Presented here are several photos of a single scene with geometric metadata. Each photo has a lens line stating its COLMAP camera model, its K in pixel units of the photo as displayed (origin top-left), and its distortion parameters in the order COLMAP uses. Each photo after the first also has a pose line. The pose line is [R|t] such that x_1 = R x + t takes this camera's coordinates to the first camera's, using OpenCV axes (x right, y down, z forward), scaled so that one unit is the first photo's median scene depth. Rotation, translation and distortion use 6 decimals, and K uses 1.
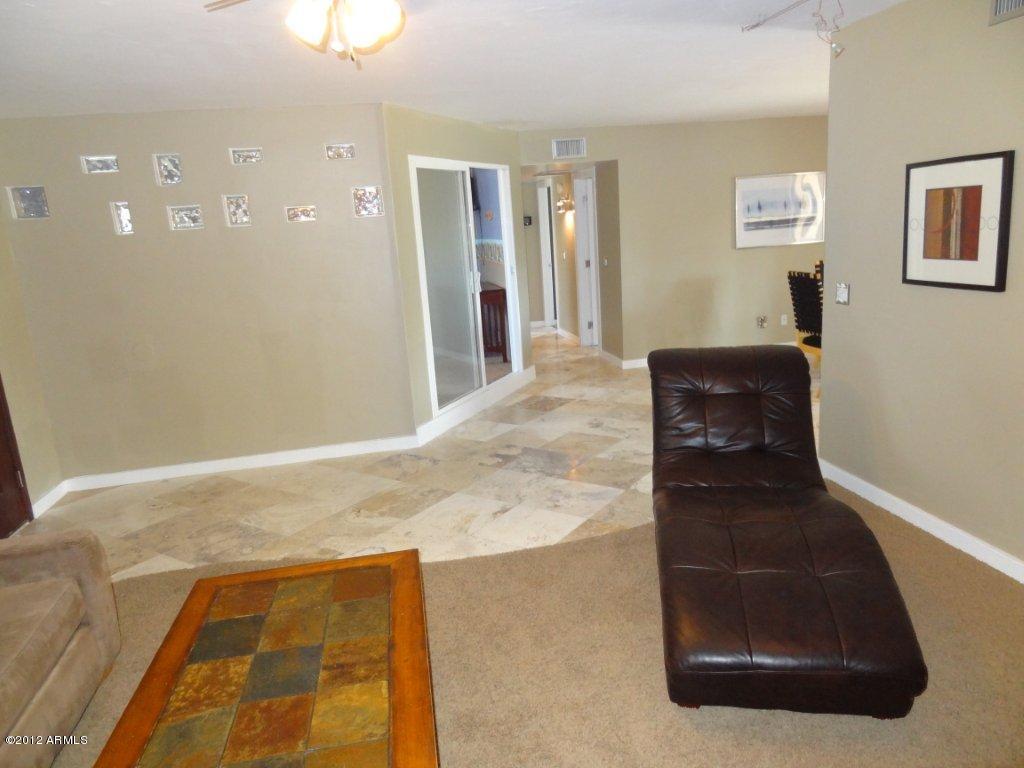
lens RADIAL K [[718.2, 0, 515.7], [0, 718.2, 383.6], [0, 0, 1]] dist [-0.000451, 0.003500]
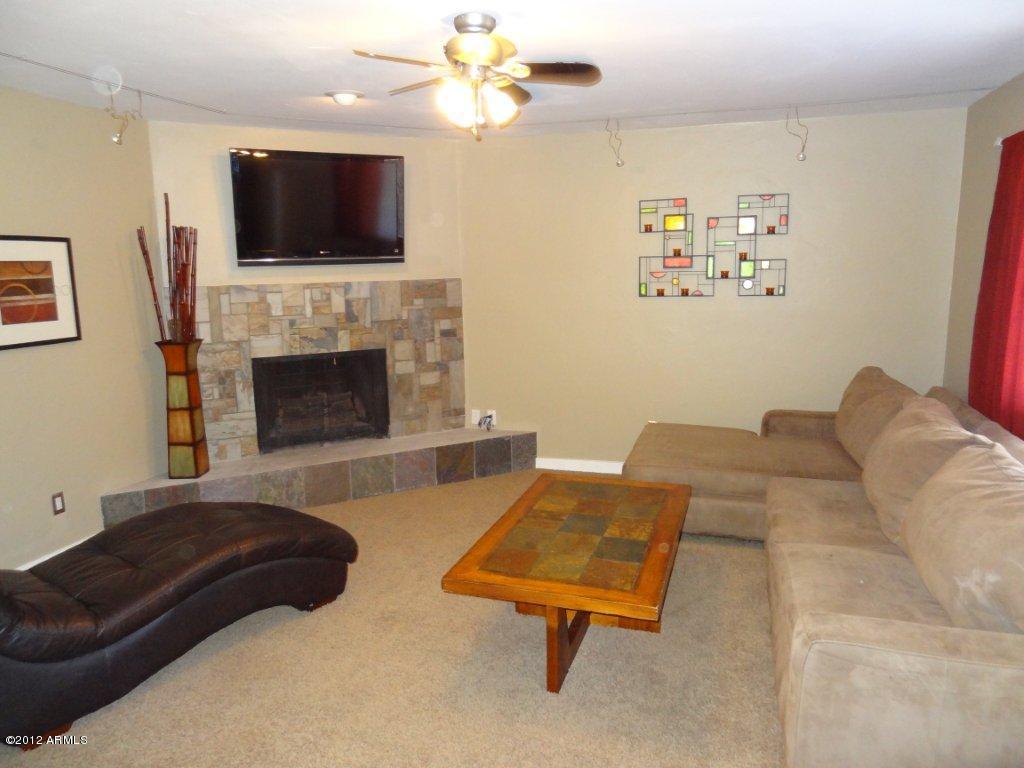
lens RADIAL K [[718.2, 0, 515.7], [0, 718.2, 383.6], [0, 0, 1]] dist [-0.000451, 0.003500]
pose [[-0.880769, 0.000214, 0.473546, -0.569118], [0.176970, 0.927693, 0.328735, -0.267031], [-0.439235, 0.373343, -0.817122, 1.364853]]
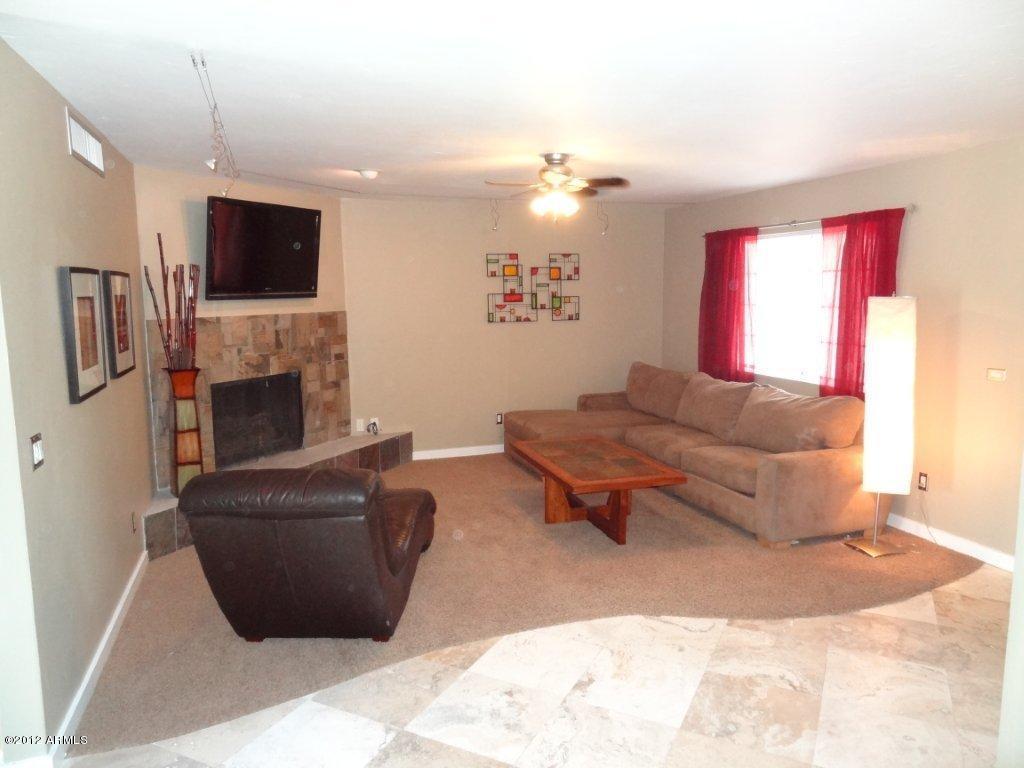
lens RADIAL K [[718.2, 0, 515.7], [0, 718.2, 383.6], [0, 0, 1]] dist [-0.000451, 0.003500]
pose [[-0.988027, 0.093111, -0.123015, 0.140051], [0.044434, 0.935301, 0.351052, -0.466326], [0.147743, 0.341382, -0.928240, 1.986046]]
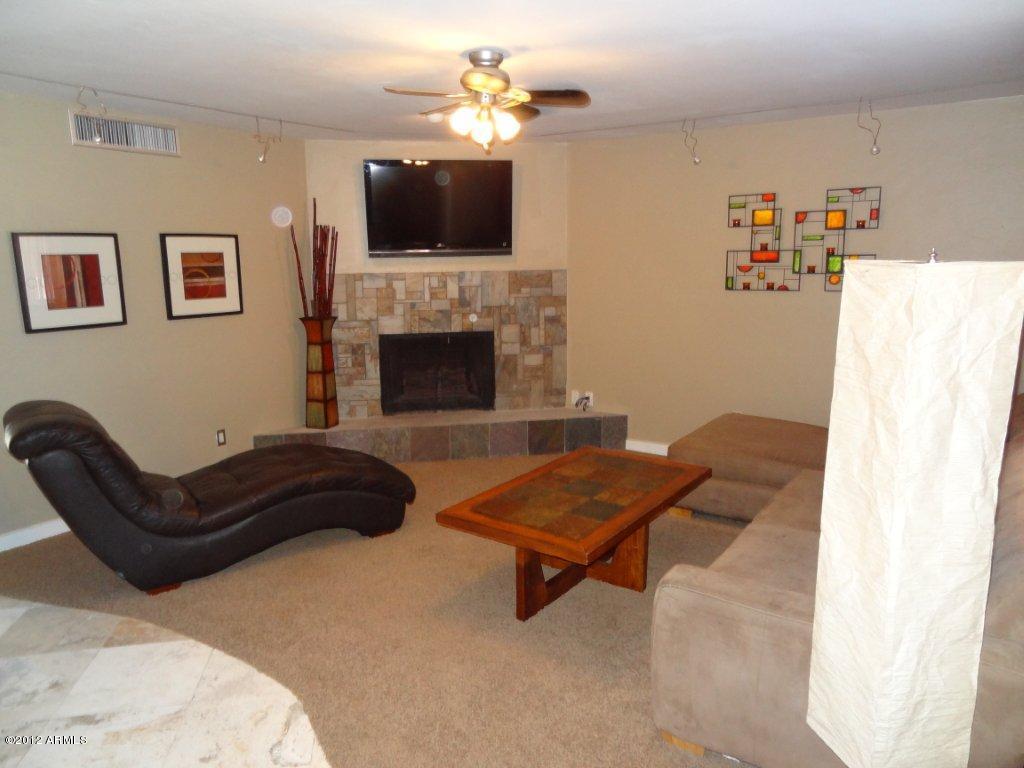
lens RADIAL K [[720.5, 0, 512.0], [0, 720.5, 384.0], [0, 0, 1]] dist [-0.002239, 0.008051]
pose [[-0.698891, -0.055072, 0.713104, -0.892149], [0.214140, 0.935183, 0.282095, -0.240486], [-0.682418, 0.349858, -0.641798, 1.331313]]
